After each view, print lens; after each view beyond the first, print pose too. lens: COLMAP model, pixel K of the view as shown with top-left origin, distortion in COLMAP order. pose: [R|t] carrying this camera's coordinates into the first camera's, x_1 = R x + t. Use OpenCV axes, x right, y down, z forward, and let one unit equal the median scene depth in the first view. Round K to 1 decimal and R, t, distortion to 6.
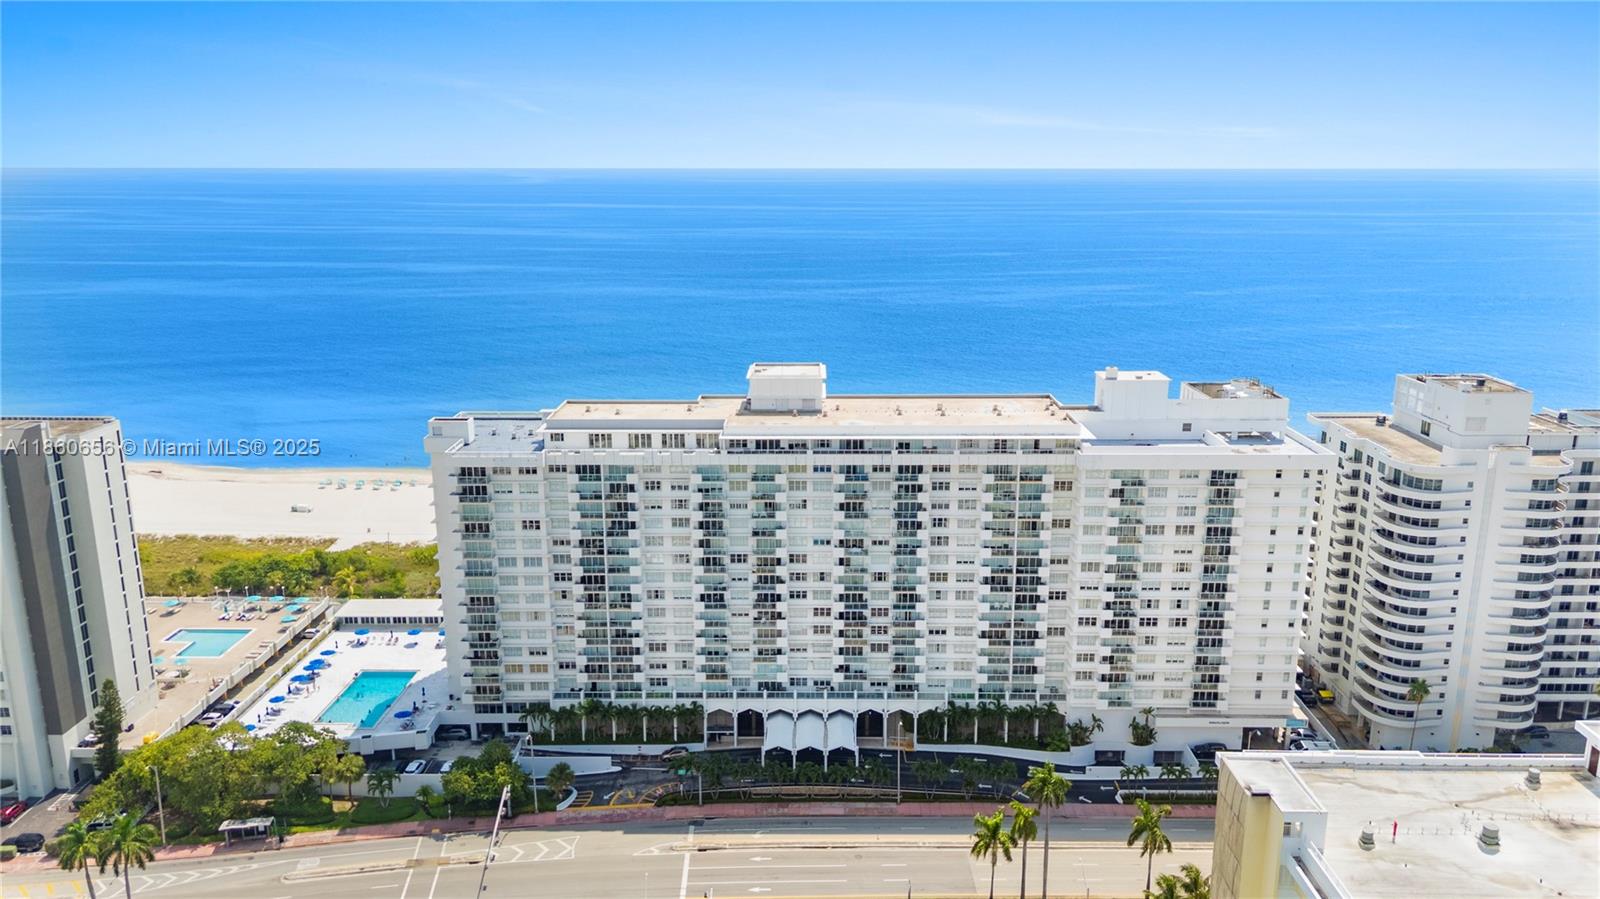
lens RADIAL K [[1148.2, 0, 776.9], [0, 1148.2, 446.9], [0, 0, 1]] dist [0.002680, -0.184269]
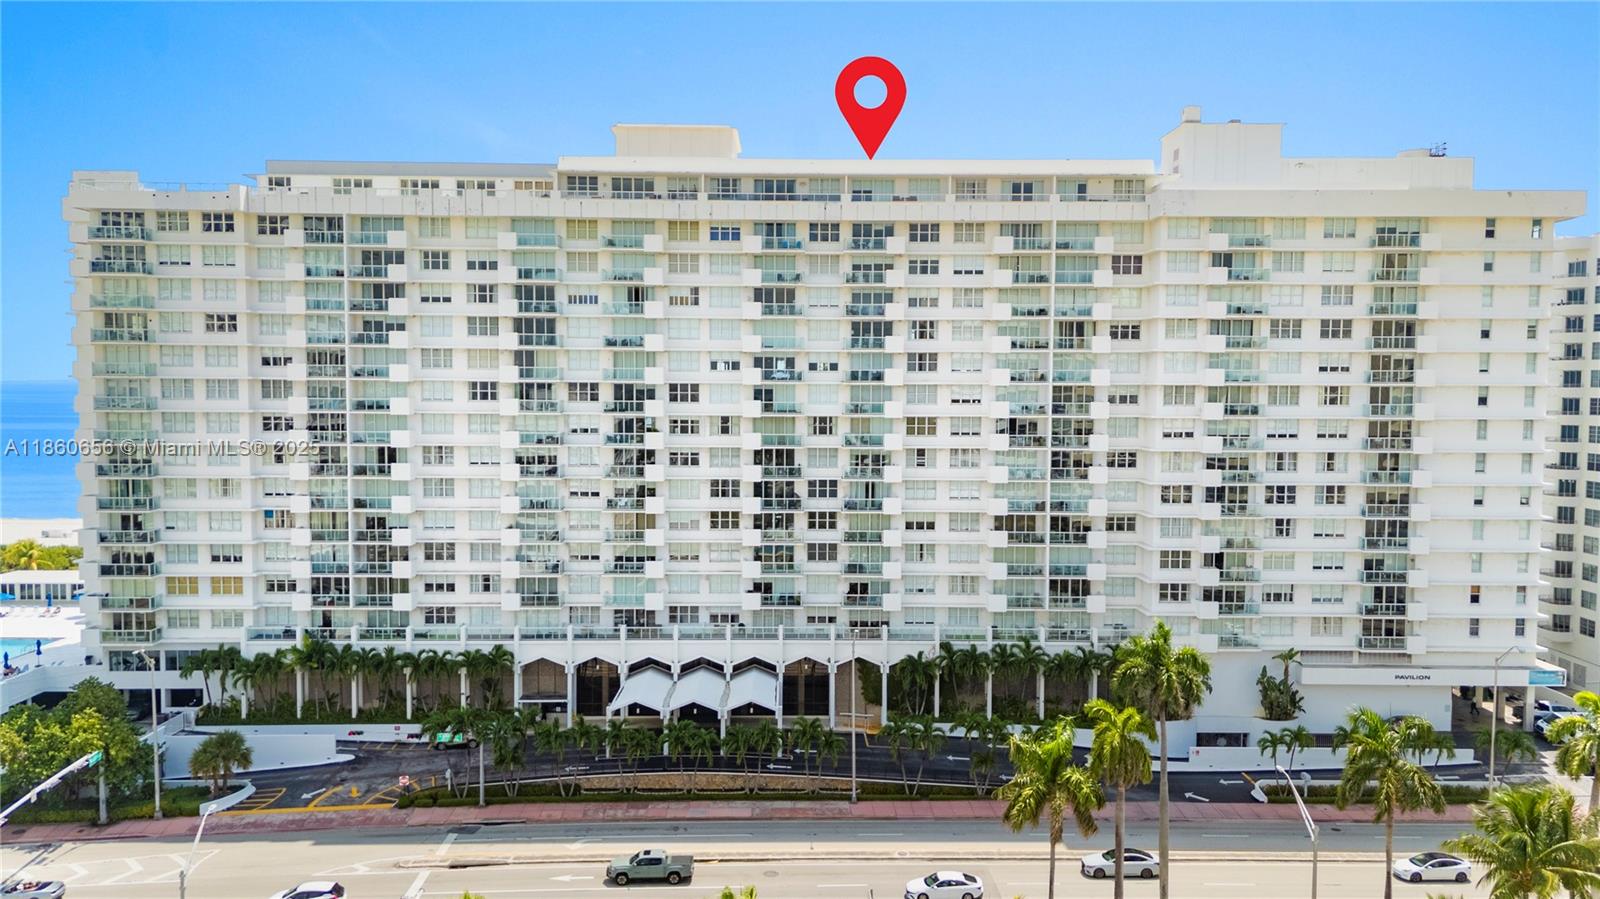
lens RADIAL K [[1196.1, 0, 800.0], [0, 1196.1, 449.5], [0, 0, 1]] dist [0.001688, -0.007535]
pose [[0.998885, 0.012267, 0.045589, 0.050511], [-0.004717, 0.986752, -0.162169, 0.226290], [-0.046974, 0.161773, 0.985709, 0.398254]]
